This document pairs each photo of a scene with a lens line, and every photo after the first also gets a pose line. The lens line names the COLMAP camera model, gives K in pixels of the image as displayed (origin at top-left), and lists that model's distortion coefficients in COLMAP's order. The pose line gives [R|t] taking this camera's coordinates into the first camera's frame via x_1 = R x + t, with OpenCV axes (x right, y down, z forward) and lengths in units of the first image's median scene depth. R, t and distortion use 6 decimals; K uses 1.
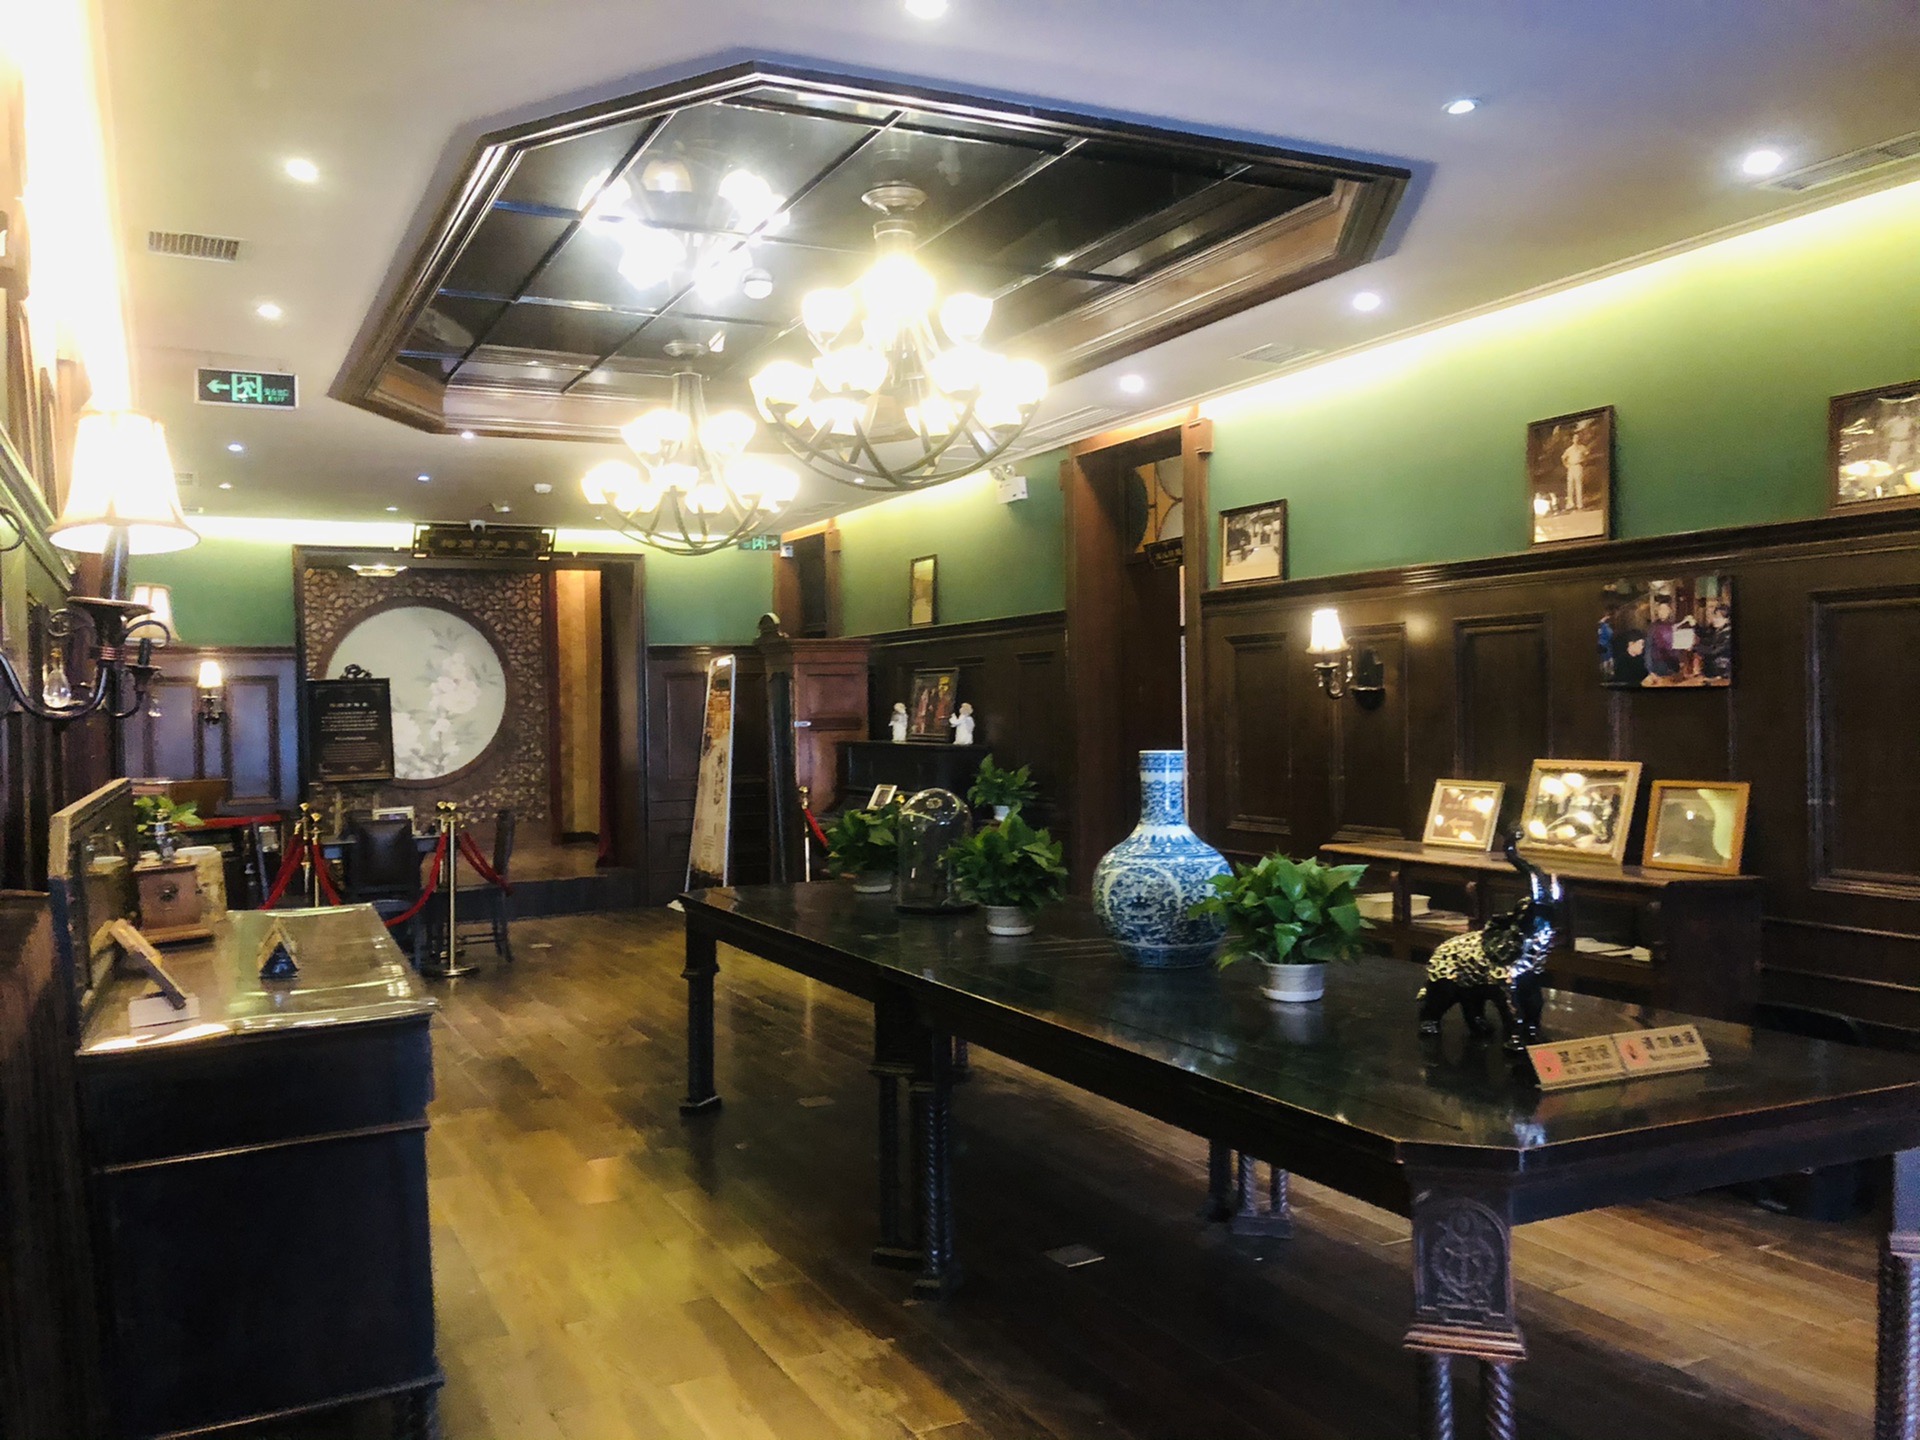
lens RADIAL K [[1602.2, 0, 963.7], [0, 1602.2, 753.3], [0, 0, 1]] dist [0.066705, -0.168816]
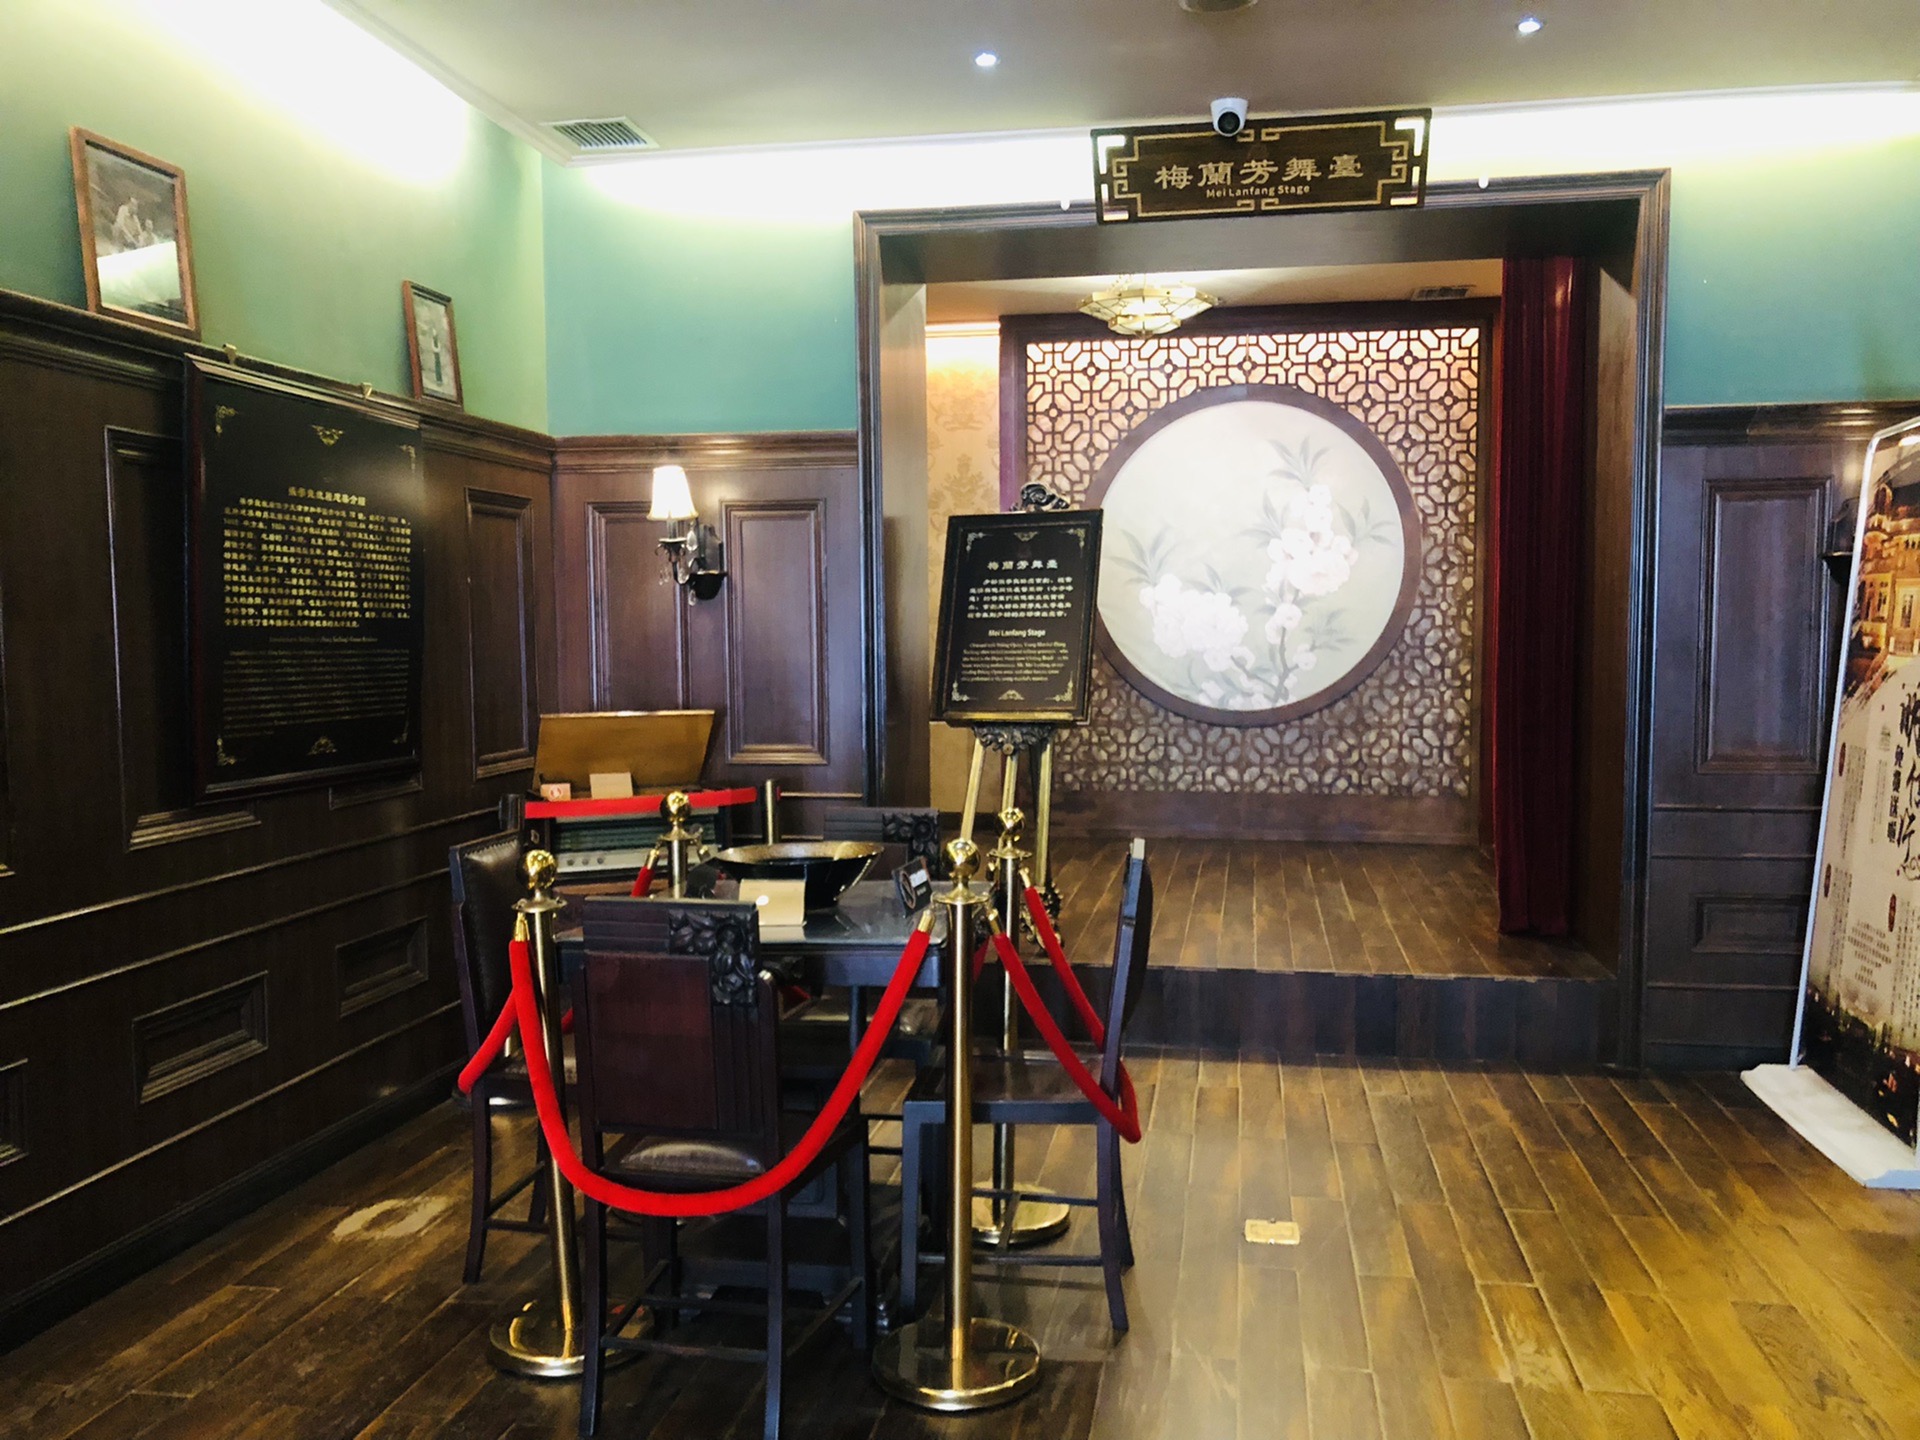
lens RADIAL K [[1602.2, 0, 963.7], [0, 1602.2, 753.3], [0, 0, 1]] dist [0.066705, -0.168816]
pose [[0.804760, 0.059374, -0.590623, -0.096858], [-0.024101, 0.997433, 0.067431, -0.005538], [0.593110, -0.040031, 0.804125, 0.577459]]
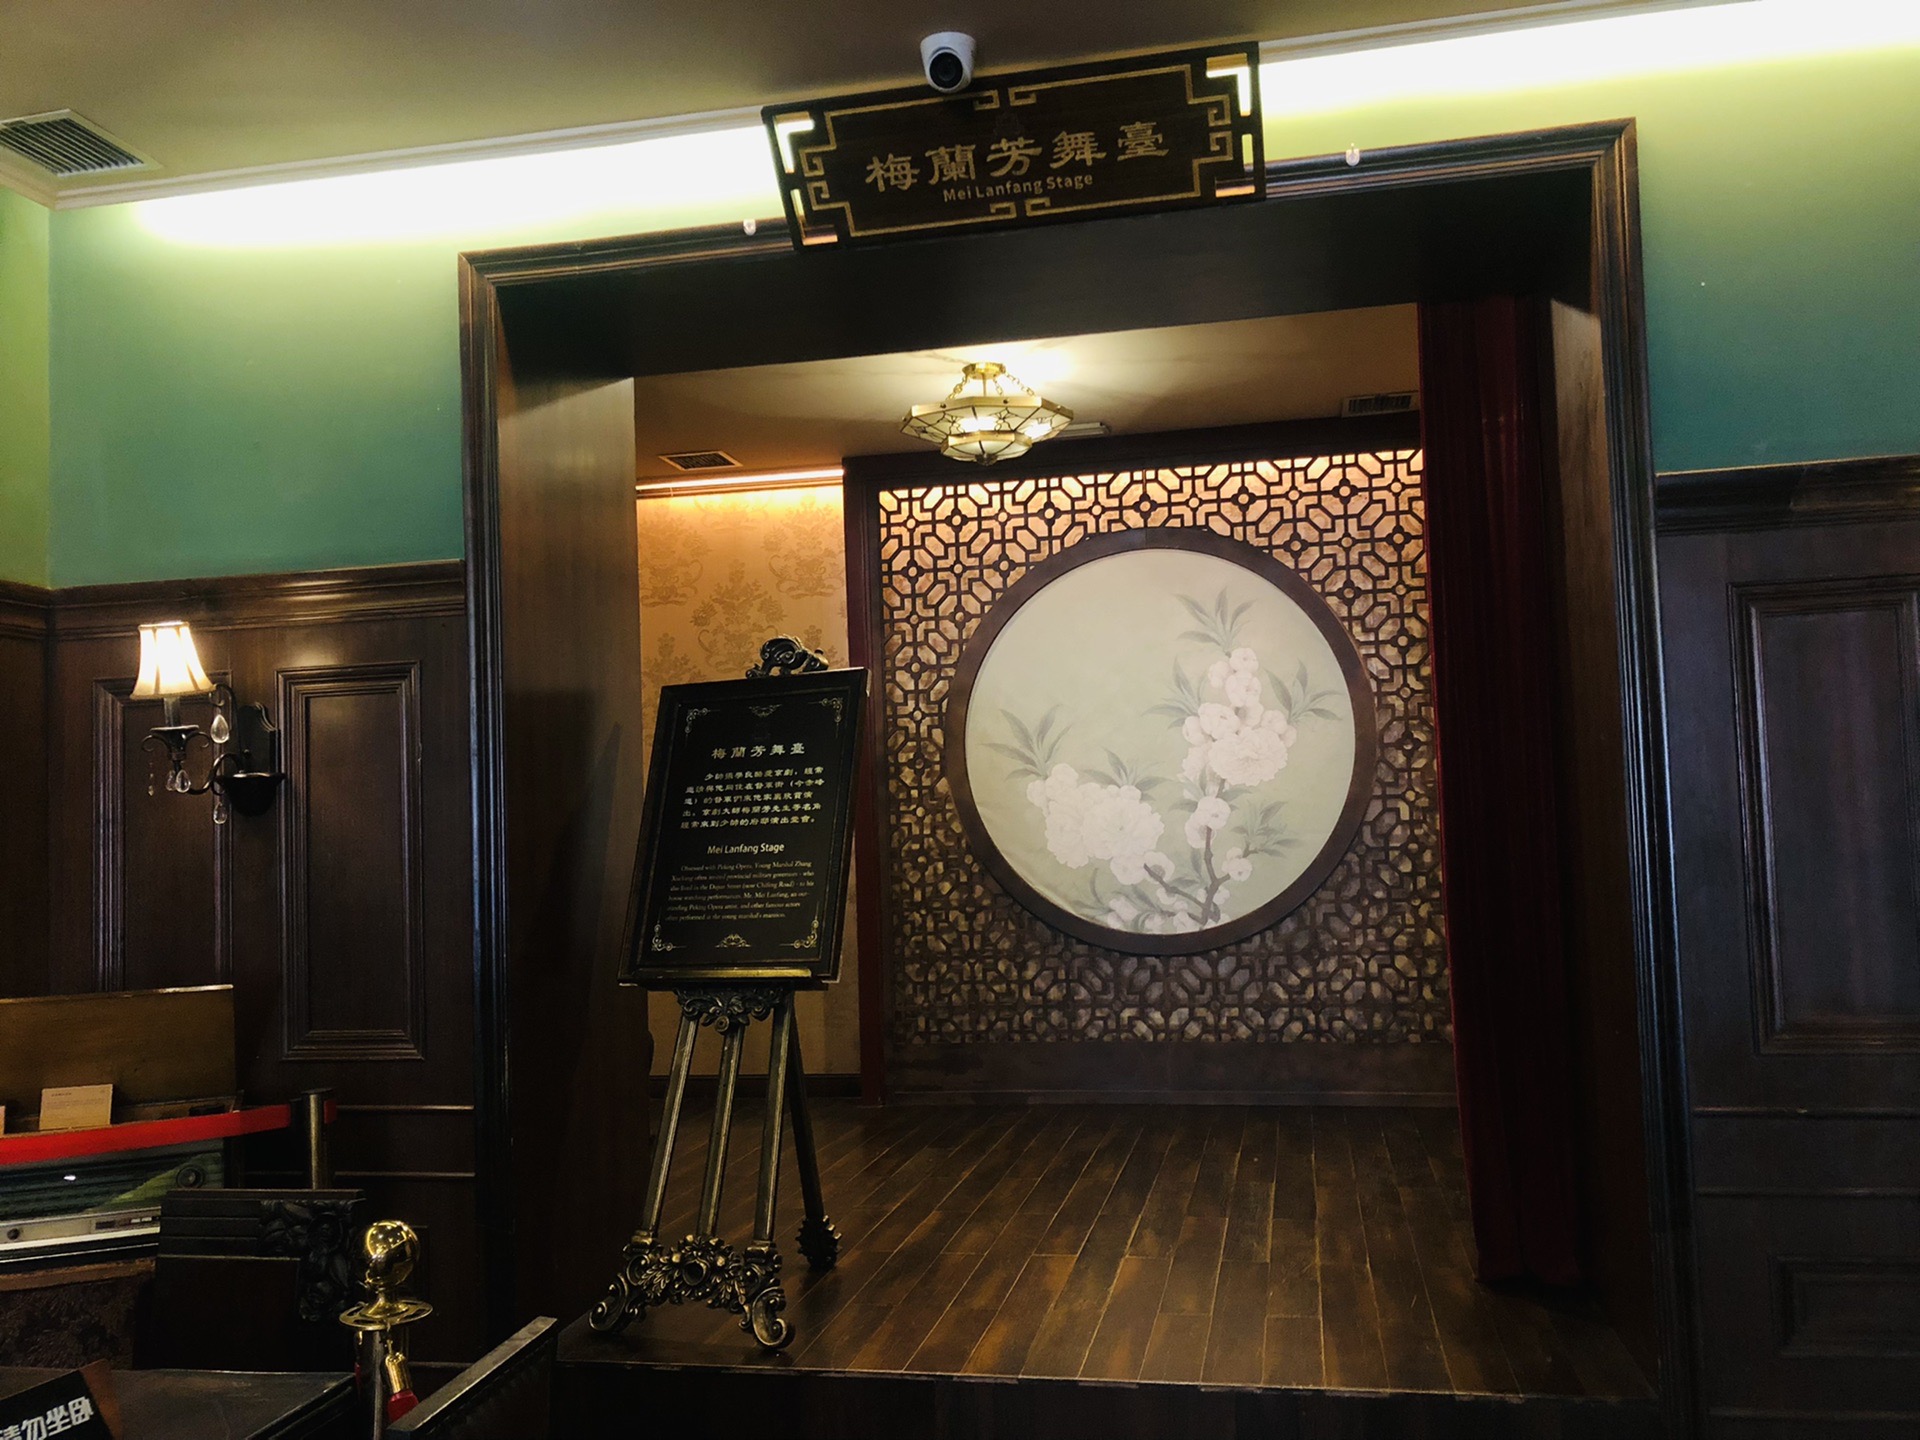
lens RADIAL K [[1588.0, 0, 958.4], [0, 1588.0, 737.1], [0, 0, 1]] dist [0.137320, -0.347171]
pose [[0.786467, -0.044988, -0.615992, -0.129308], [0.002467, 0.997565, -0.069706, -0.009298], [0.617628, 0.053301, 0.784662, 0.735578]]
